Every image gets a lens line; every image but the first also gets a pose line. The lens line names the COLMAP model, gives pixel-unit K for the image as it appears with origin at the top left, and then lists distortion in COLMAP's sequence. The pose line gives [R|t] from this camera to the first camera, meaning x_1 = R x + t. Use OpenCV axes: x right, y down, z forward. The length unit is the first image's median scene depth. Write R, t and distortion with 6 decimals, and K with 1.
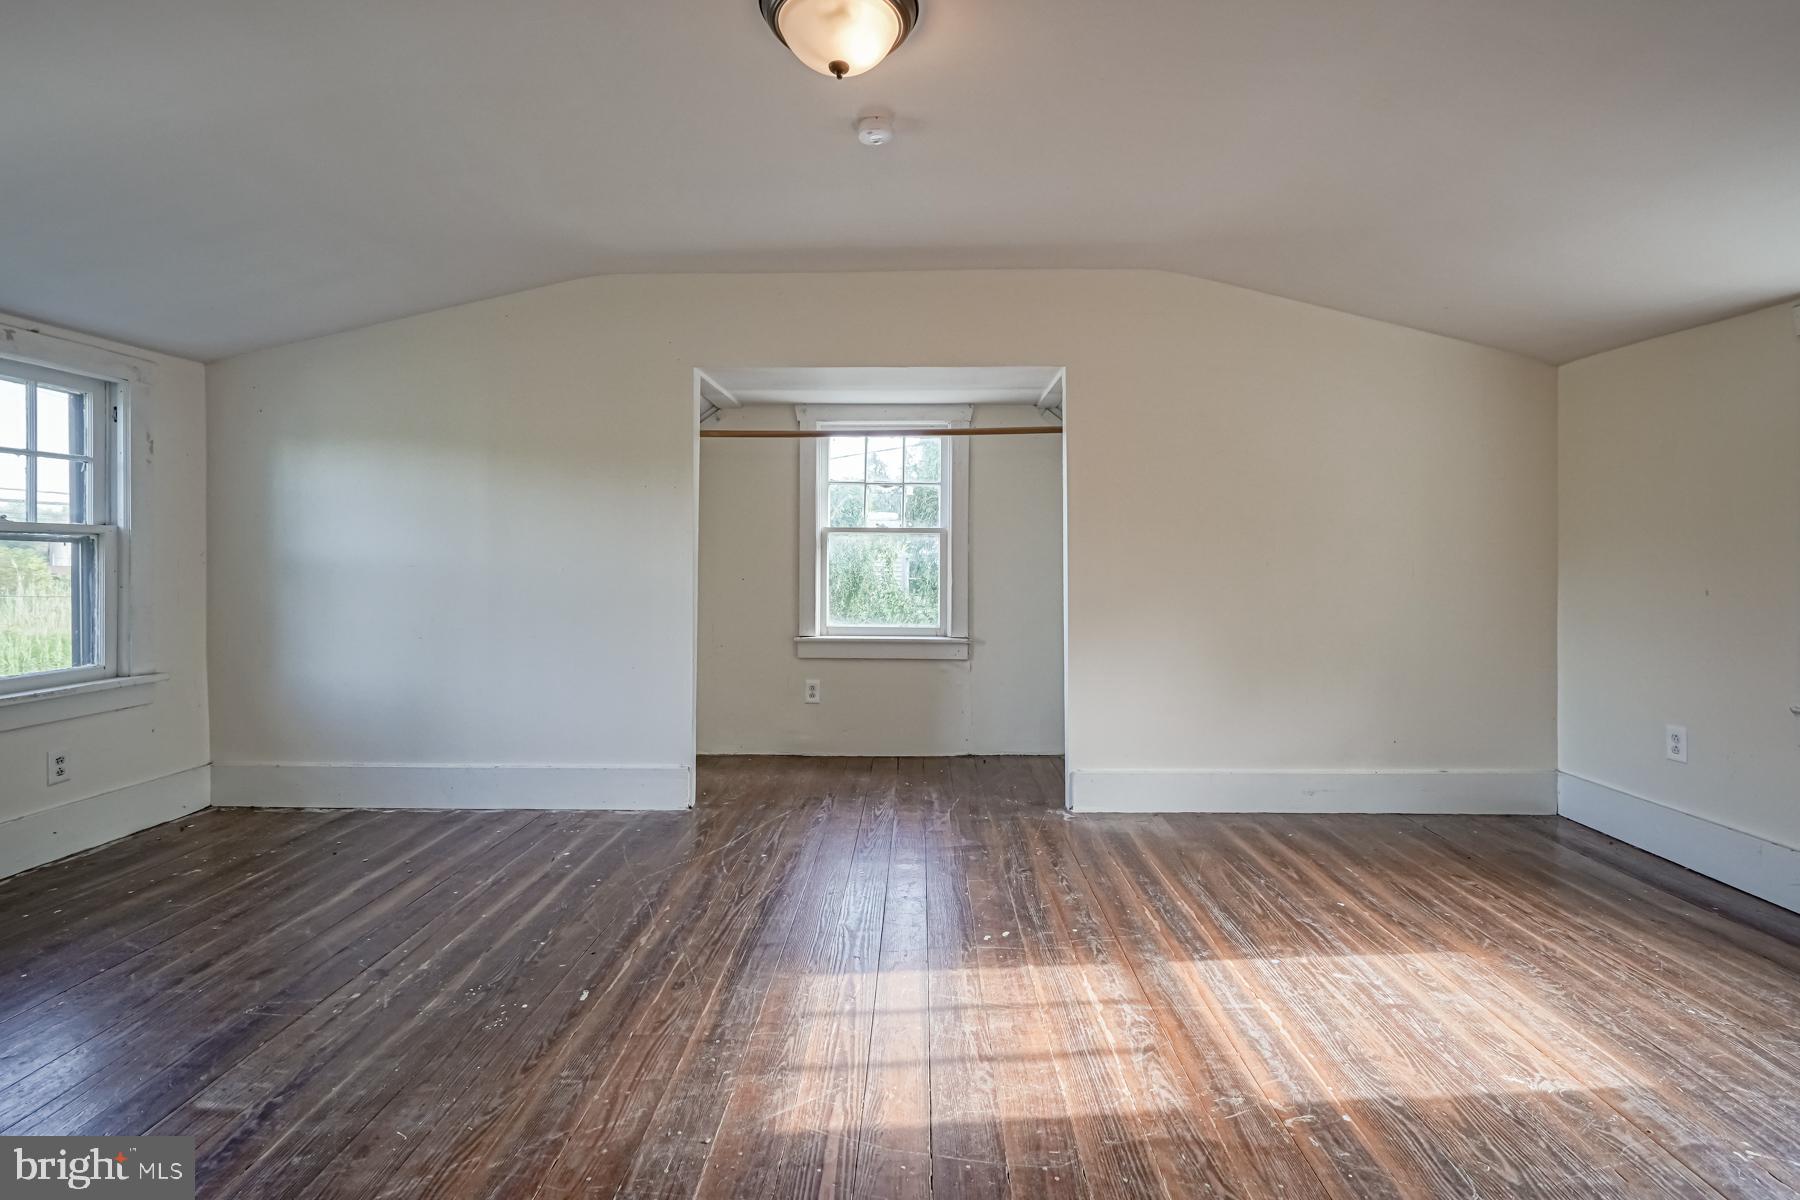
lens RADIAL K [[836.9, 0, 929.4], [0, 836.9, 550.5], [0, 0, 1]] dist [-0.005227, -0.000811]
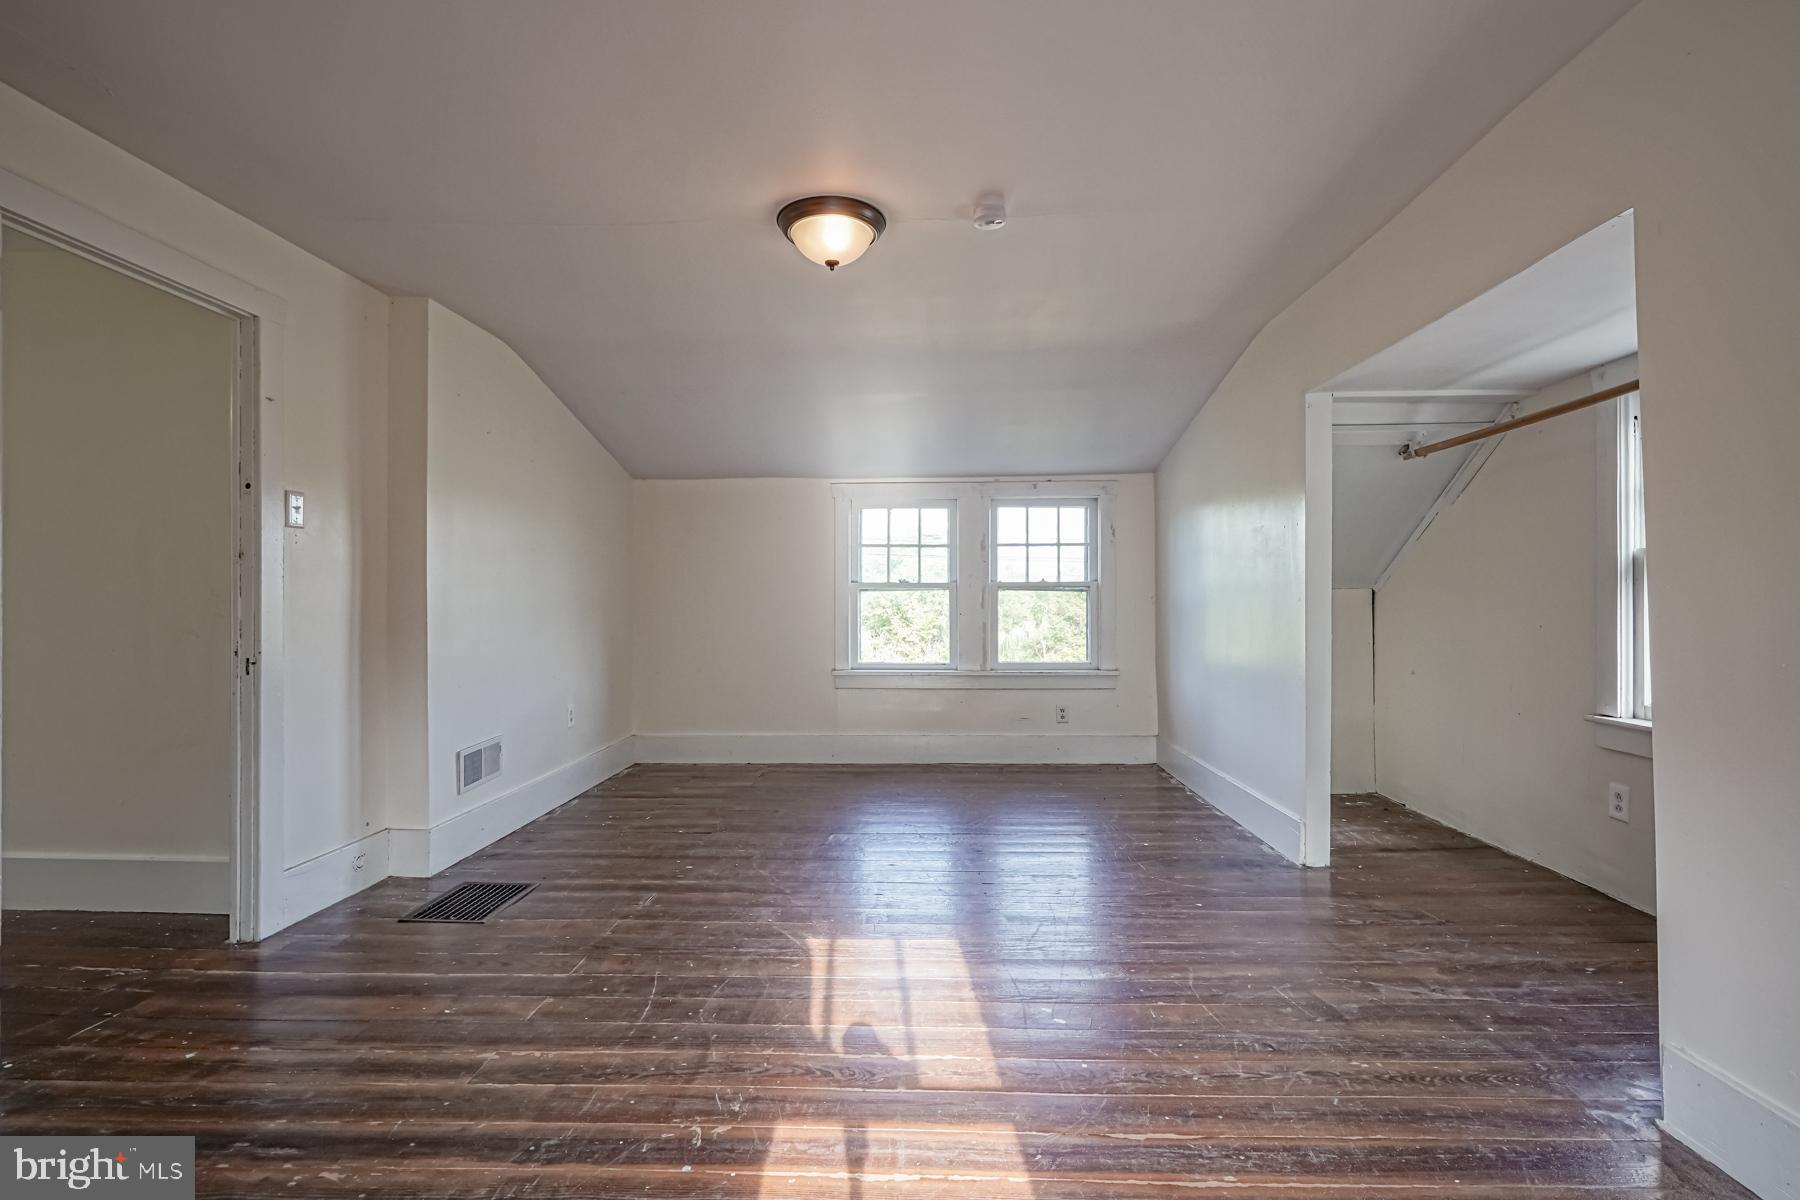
lens RADIAL K [[836.9, 0, 902.8], [0, 836.9, 607.1], [0, 0, 1]] dist [-0.005227, -0.000811]
pose [[-0.039541, 0.006686, -0.999196, 0.866824], [0.013708, 0.999887, 0.006148, 0.007196], [0.999124, -0.013454, -0.039628, 0.766371]]
